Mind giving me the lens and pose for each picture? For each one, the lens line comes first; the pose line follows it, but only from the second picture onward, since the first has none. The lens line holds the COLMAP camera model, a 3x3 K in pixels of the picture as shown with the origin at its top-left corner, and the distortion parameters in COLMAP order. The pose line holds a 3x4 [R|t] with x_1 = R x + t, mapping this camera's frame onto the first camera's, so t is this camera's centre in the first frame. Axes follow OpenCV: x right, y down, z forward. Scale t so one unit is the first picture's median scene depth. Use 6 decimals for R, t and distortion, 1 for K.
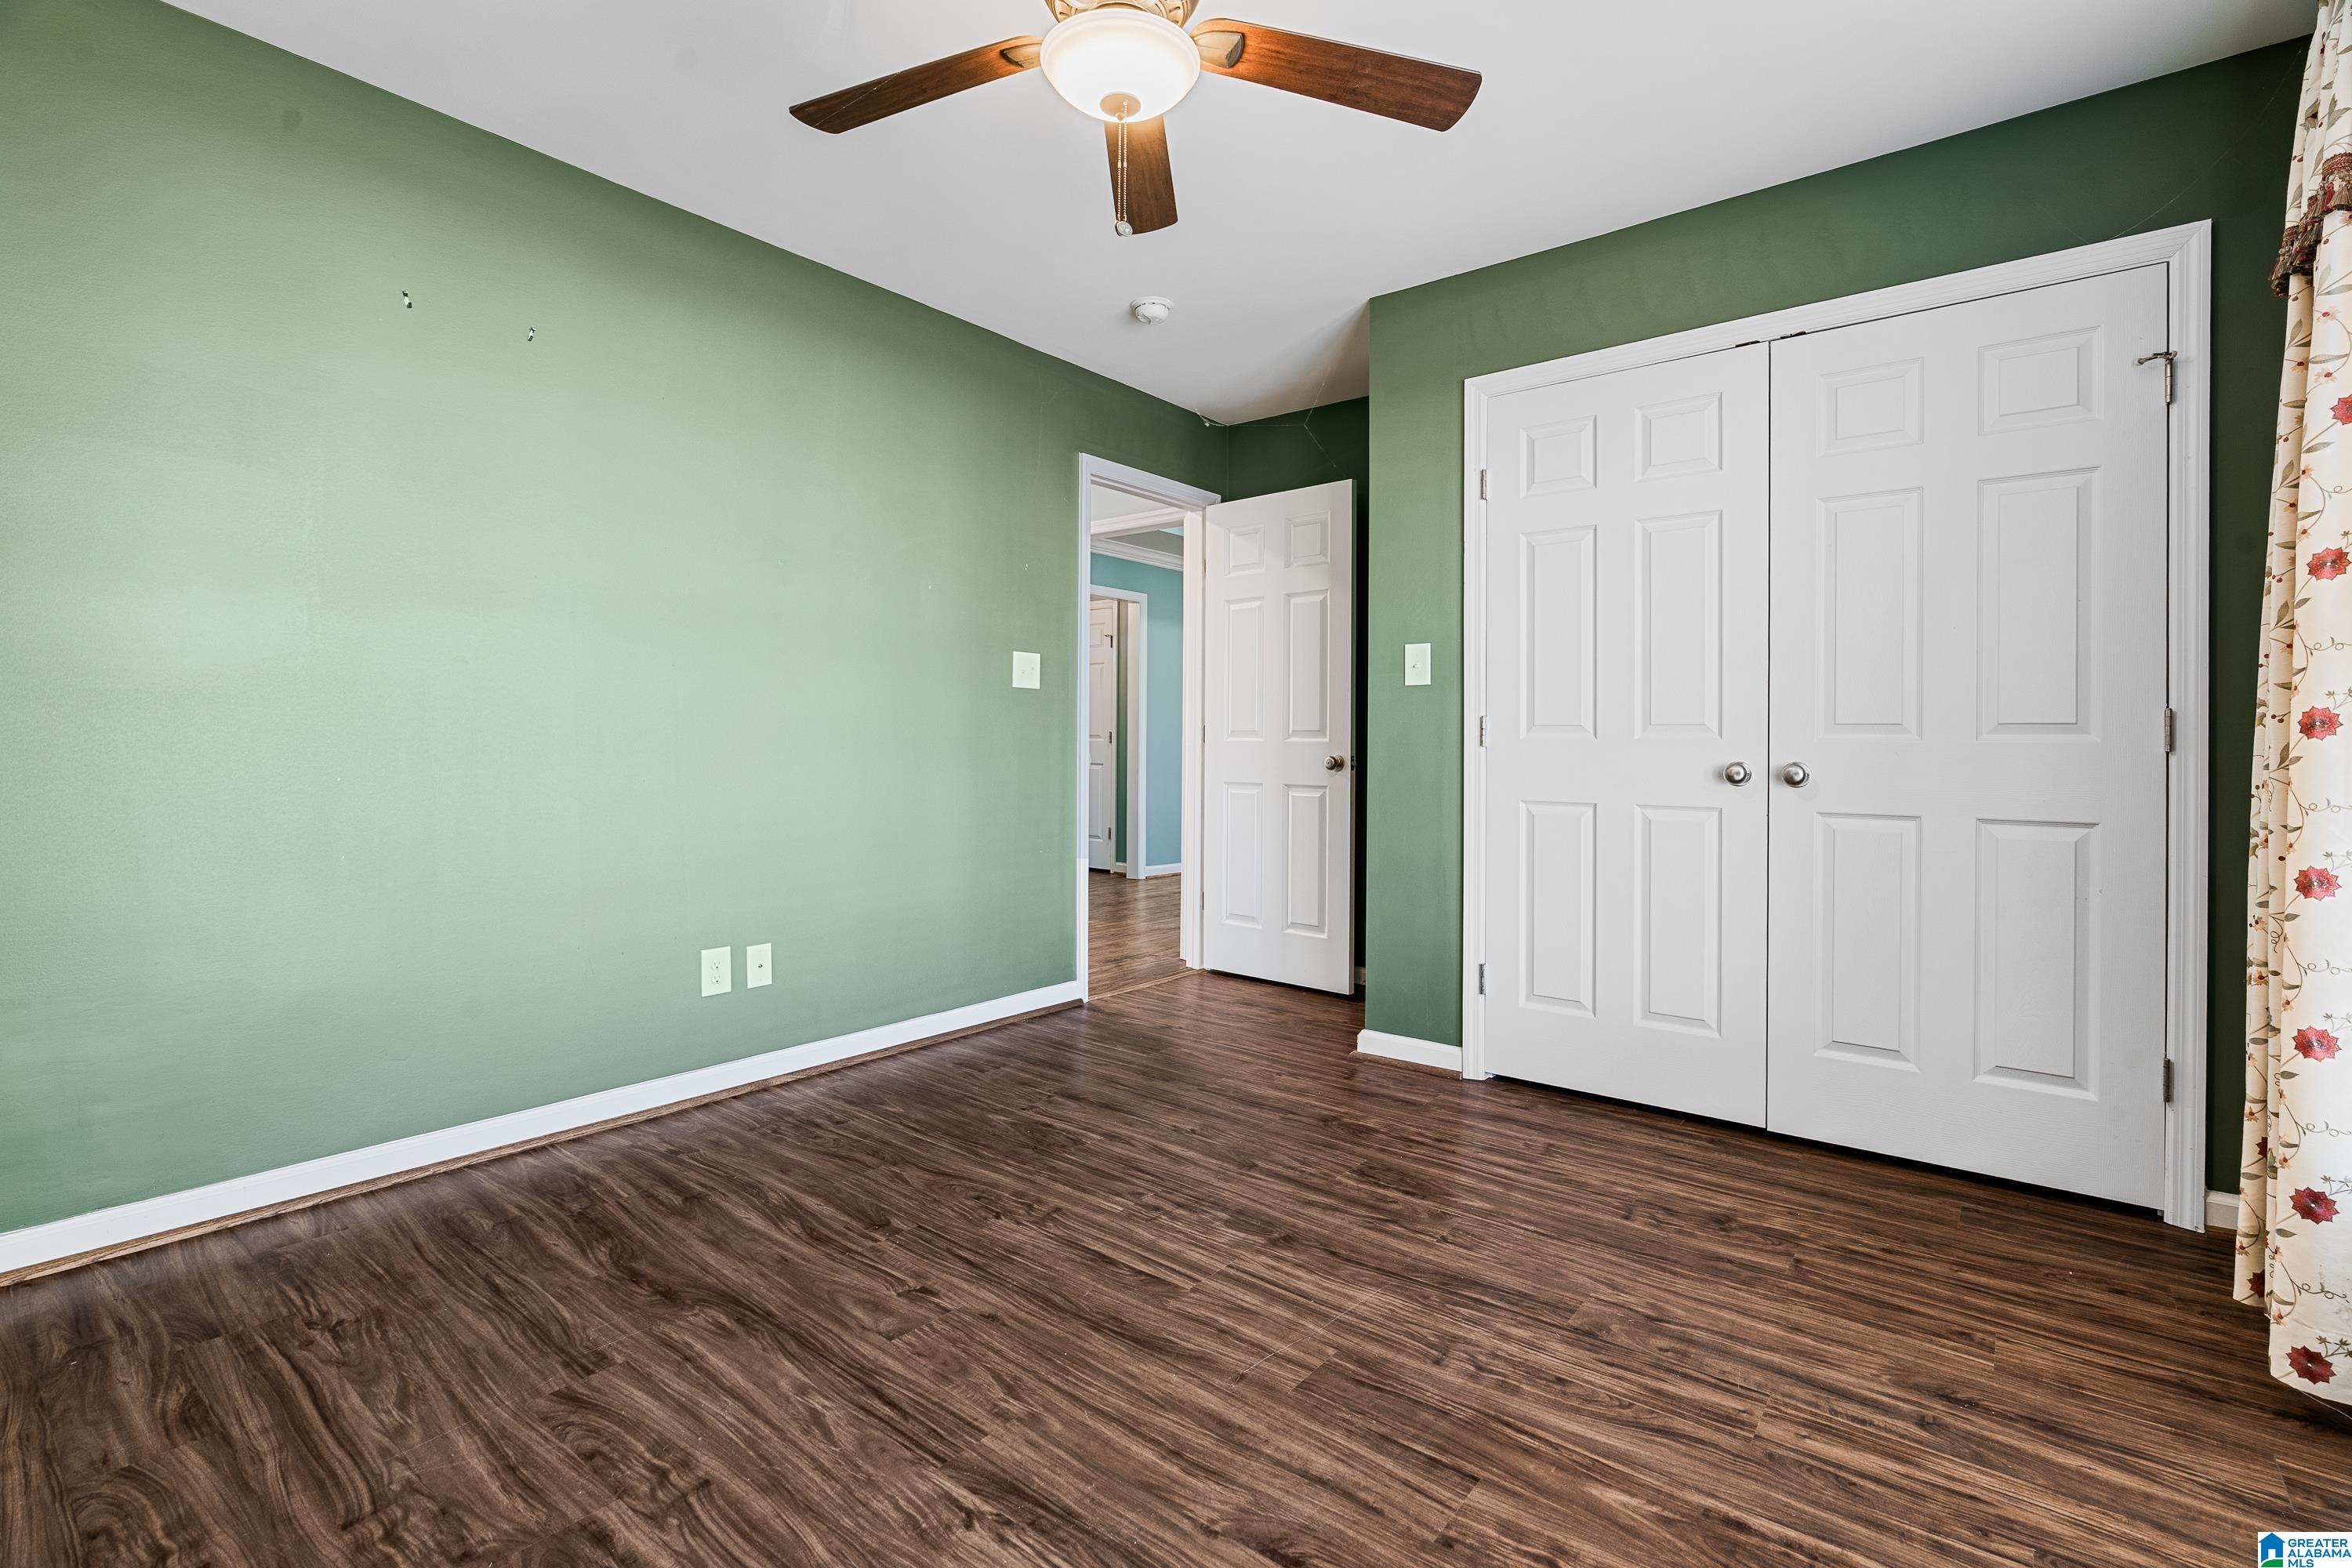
lens RADIAL K [[1105.8, 0, 1169.0], [0, 1105.8, 773.6], [0, 0, 1]] dist [-0.002129, -0.000359]
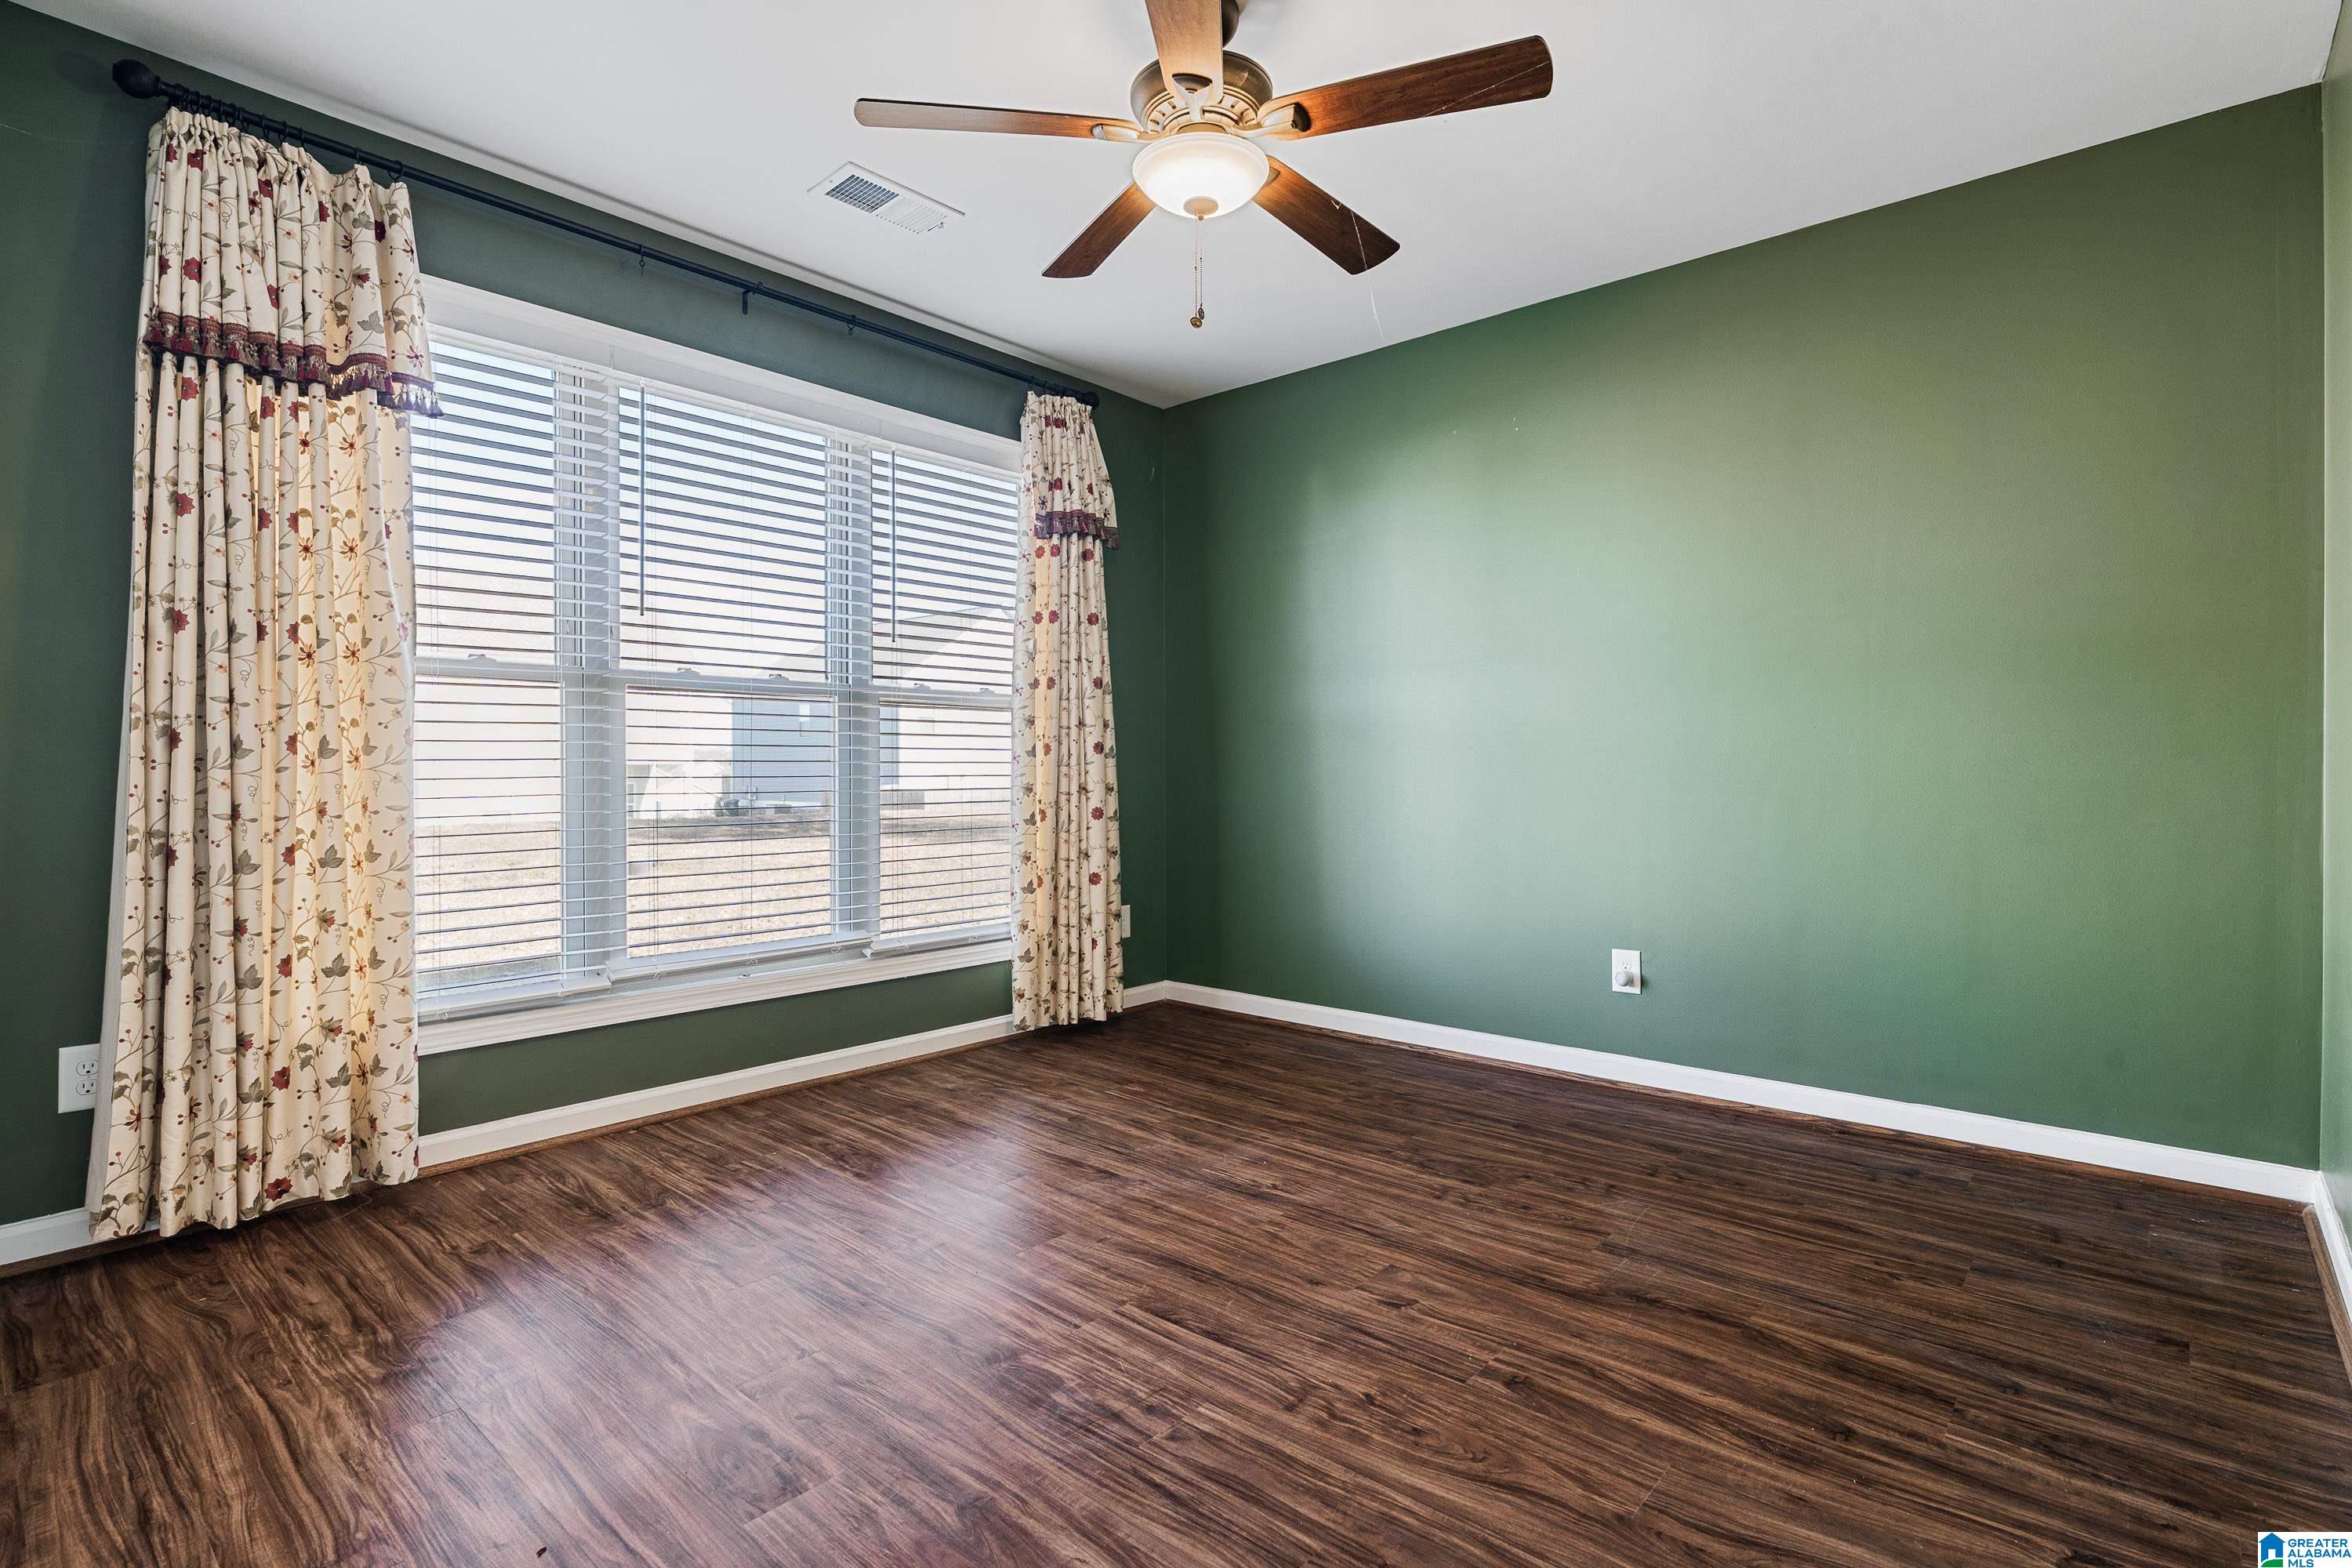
lens RADIAL K [[1118.5, 0, 1178.9], [0, 1118.5, 766.0], [0, 0, 1]] dist [-0.001491, -0.000076]
pose [[-0.999237, -0.007022, 0.038430, -0.063181], [-0.006260, 0.999782, 0.019912, -0.034146], [-0.038561, 0.019656, -0.999063, 1.993647]]
